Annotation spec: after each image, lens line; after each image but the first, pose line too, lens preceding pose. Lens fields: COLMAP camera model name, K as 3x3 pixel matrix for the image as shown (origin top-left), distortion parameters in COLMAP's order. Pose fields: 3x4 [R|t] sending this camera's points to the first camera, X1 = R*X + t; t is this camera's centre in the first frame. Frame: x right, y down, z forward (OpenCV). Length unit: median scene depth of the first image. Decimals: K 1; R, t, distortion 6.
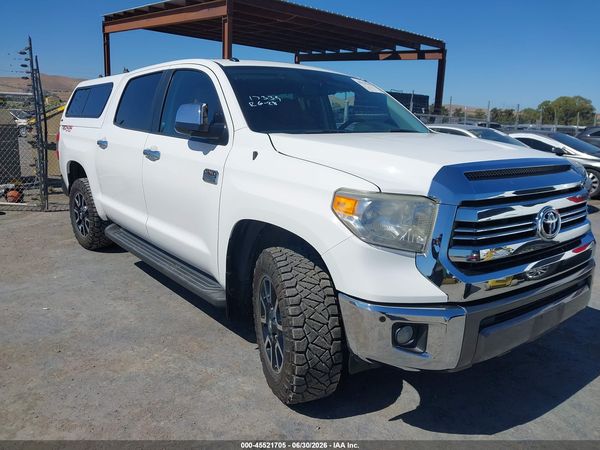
lens RADIAL K [[491.2, 0, 300.0], [0, 491.2, 225.0], [0, 0, 1]] dist [0.001515, -0.006117]
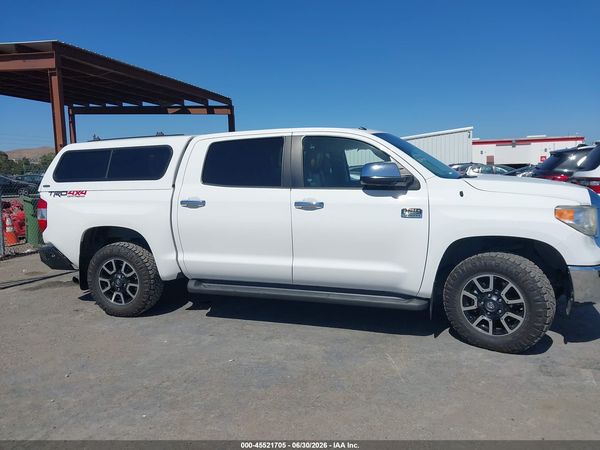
lens RADIAL K [[481.0, 0, 300.0], [0, 481.0, 225.0], [0, 0, 1]] dist [0.026531, -0.009086]
pose [[0.843162, -0.114640, 0.525295, -0.735154], [0.161718, 0.985836, -0.044428, -0.036773], [-0.512762, 0.122410, 0.849759, 0.013631]]
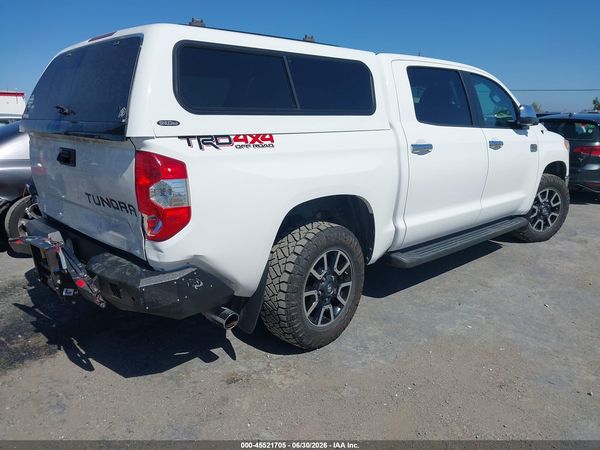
lens RADIAL K [[481.0, 0, 300.0], [0, 481.0, 225.0], [0, 0, 1]] dist [0.026531, -0.009086]
pose [[-0.113869, -0.251482, 0.961140, -1.125717], [0.194063, 0.943167, 0.269770, -0.290774], [-0.974358, 0.217240, -0.058594, 1.240055]]
